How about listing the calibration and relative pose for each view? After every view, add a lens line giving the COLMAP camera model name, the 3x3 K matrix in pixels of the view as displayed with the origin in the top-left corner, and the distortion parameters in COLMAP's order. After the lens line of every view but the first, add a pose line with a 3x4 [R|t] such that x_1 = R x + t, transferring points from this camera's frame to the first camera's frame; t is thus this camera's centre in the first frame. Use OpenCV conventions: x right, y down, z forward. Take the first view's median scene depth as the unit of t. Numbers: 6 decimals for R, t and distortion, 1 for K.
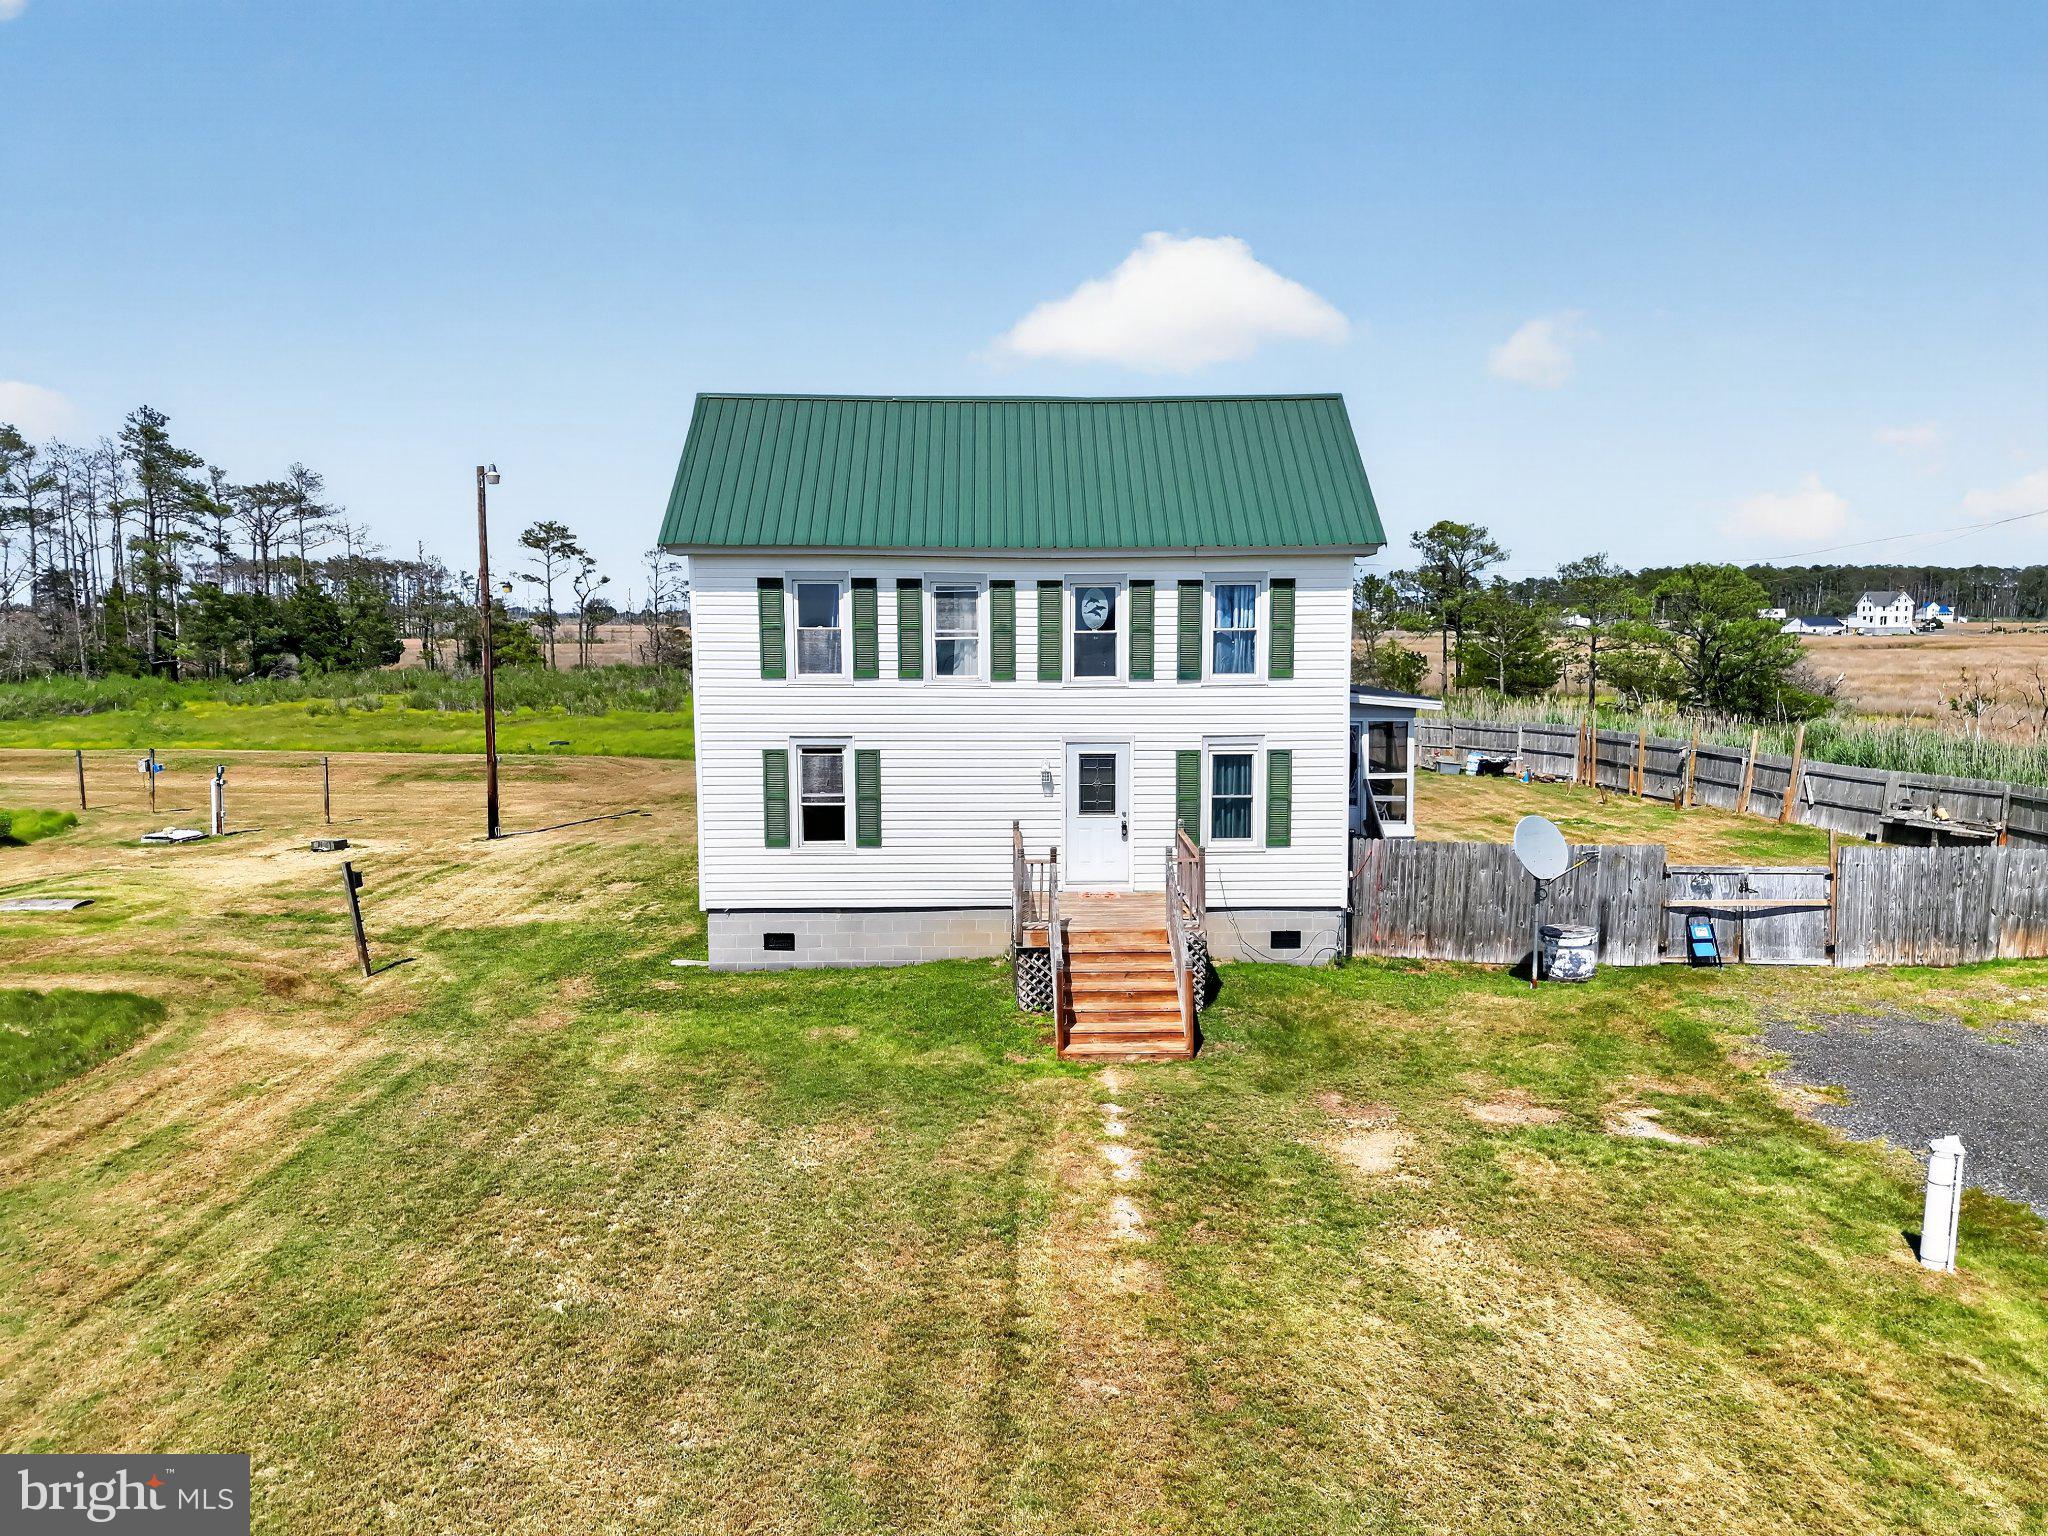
lens RADIAL K [[1691.3, 0, 1016.2], [0, 1691.3, 766.7], [0, 0, 1]] dist [0.073043, -0.003749]
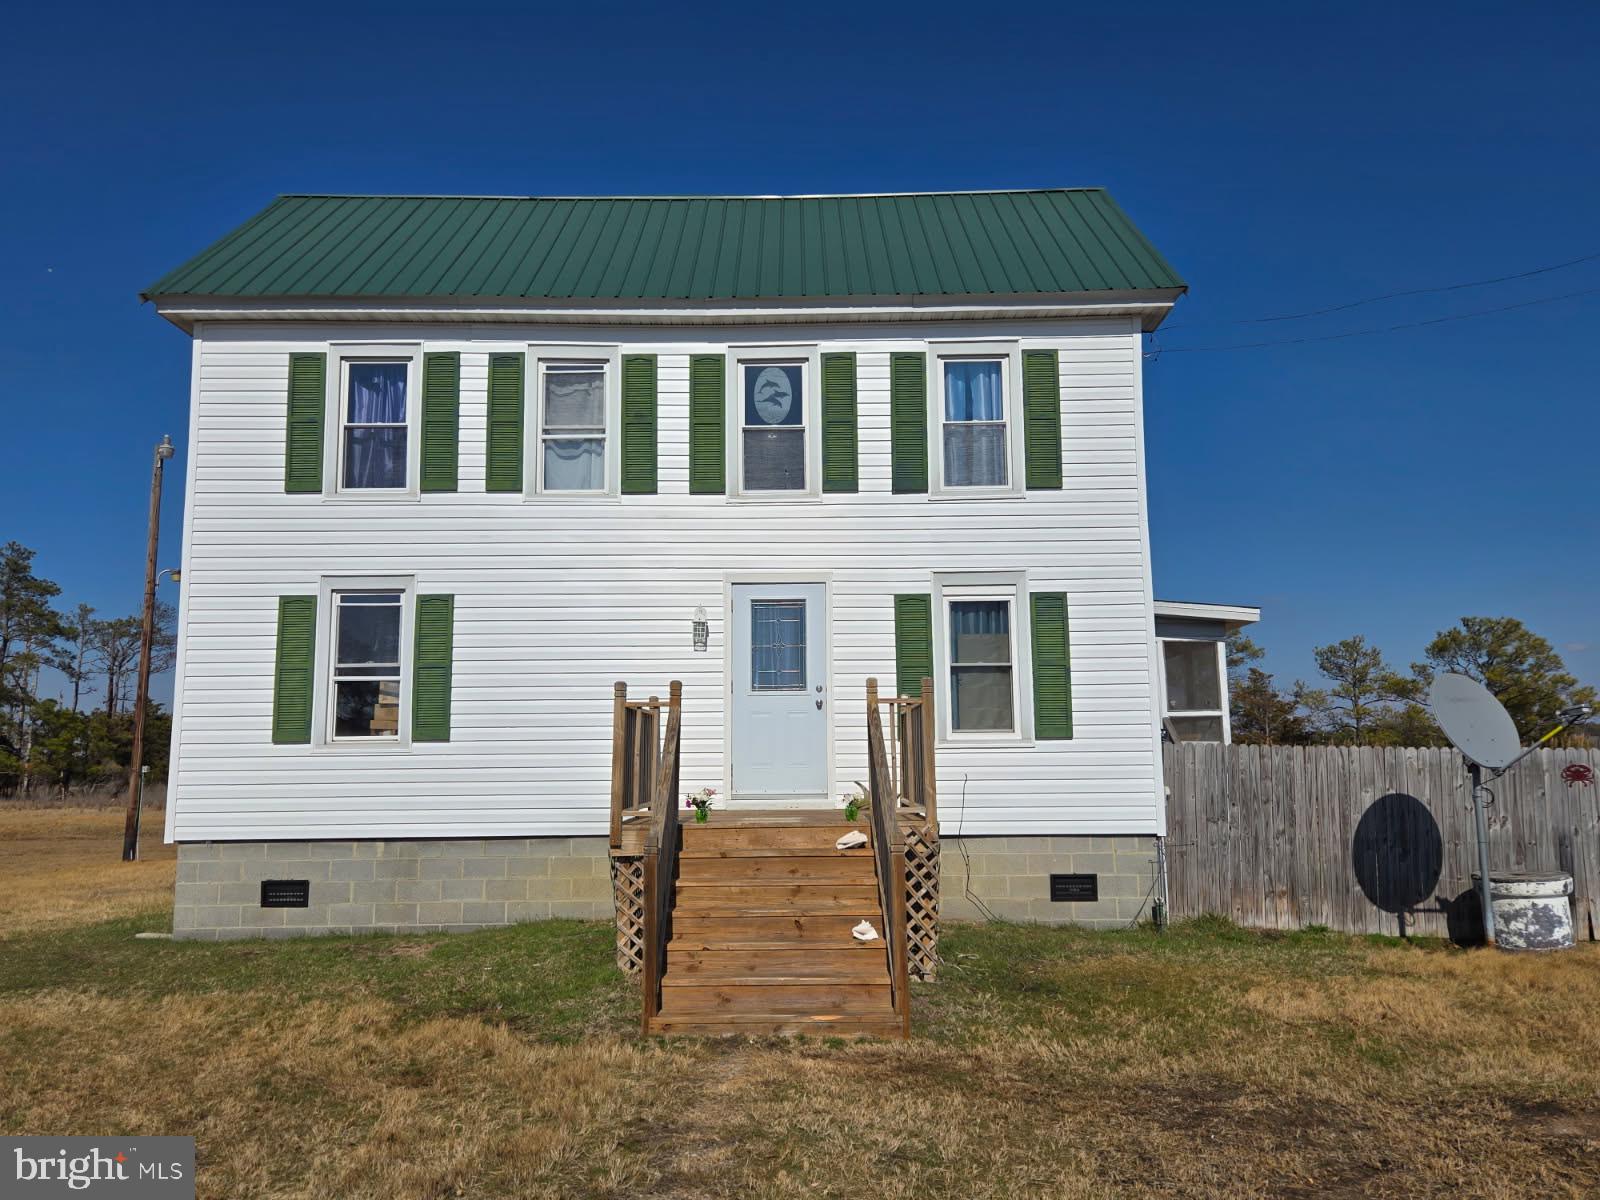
lens RADIAL K [[1321.4, 0, 797.0], [0, 1321.4, 582.9], [0, 0, 1]] dist [0.073043, -0.003749]
pose [[0.999652, -0.010879, -0.024037, 0.068457], [0.004390, 0.966921, -0.255040, 0.120804], [0.026016, 0.254845, 0.966632, 0.488663]]
